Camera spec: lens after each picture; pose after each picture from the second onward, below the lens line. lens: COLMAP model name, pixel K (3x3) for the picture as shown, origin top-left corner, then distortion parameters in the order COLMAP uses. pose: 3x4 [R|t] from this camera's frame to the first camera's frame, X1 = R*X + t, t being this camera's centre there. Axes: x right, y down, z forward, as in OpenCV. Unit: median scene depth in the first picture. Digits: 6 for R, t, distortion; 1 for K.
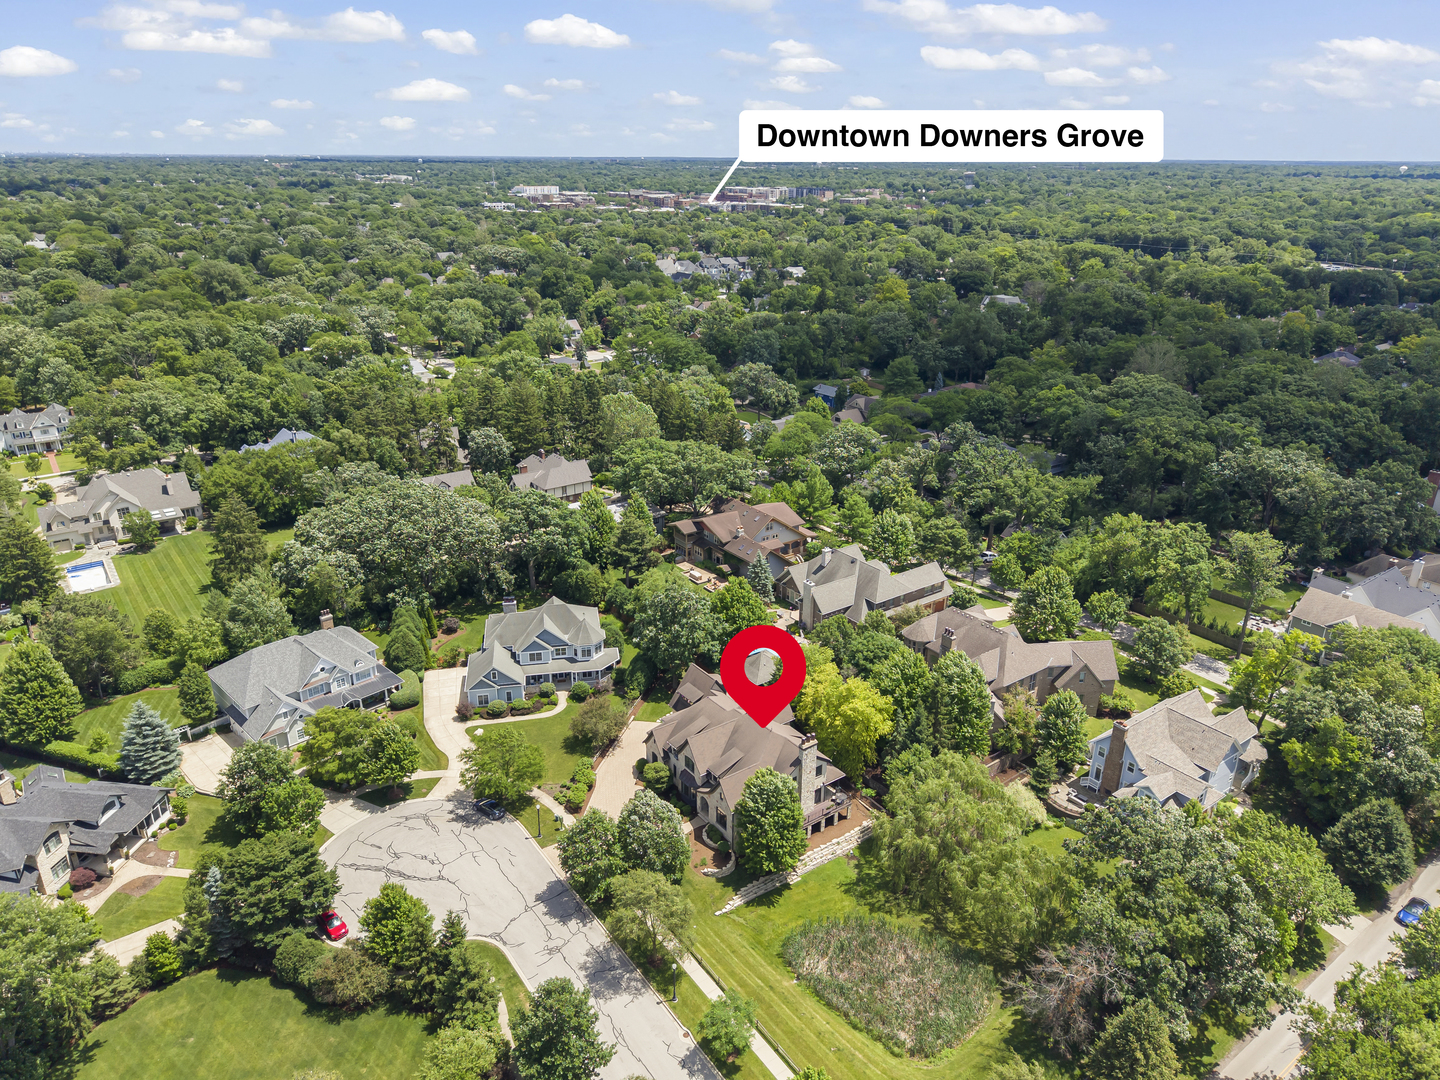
lens RADIAL K [[1003.7, 0, 720.0], [0, 1003.7, 540.0], [0, 0, 1]] dist [0.053720, -0.001762]
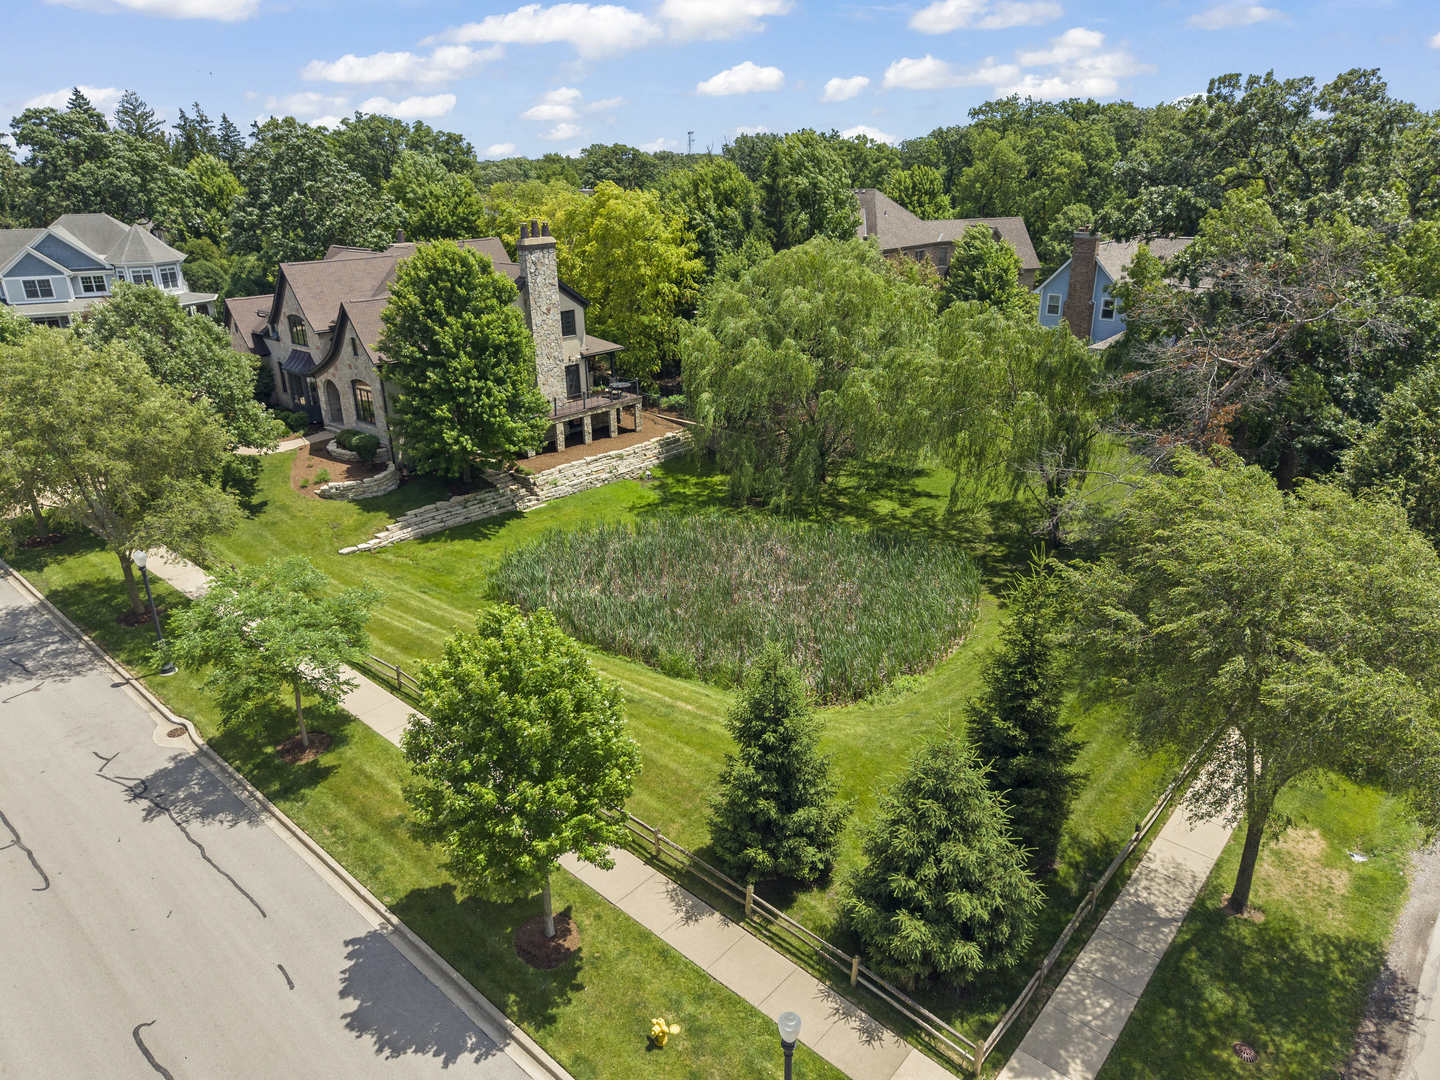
lens RADIAL K [[1003.7, 0, 720.0], [0, 1003.7, 540.0], [0, 0, 1]] dist [0.053720, -0.001762]
pose [[0.975864, -0.106474, 0.190664, 0.067970], [0.104365, 0.994315, 0.021098, 0.351949], [-0.191826, -0.000691, 0.981429, 0.512557]]
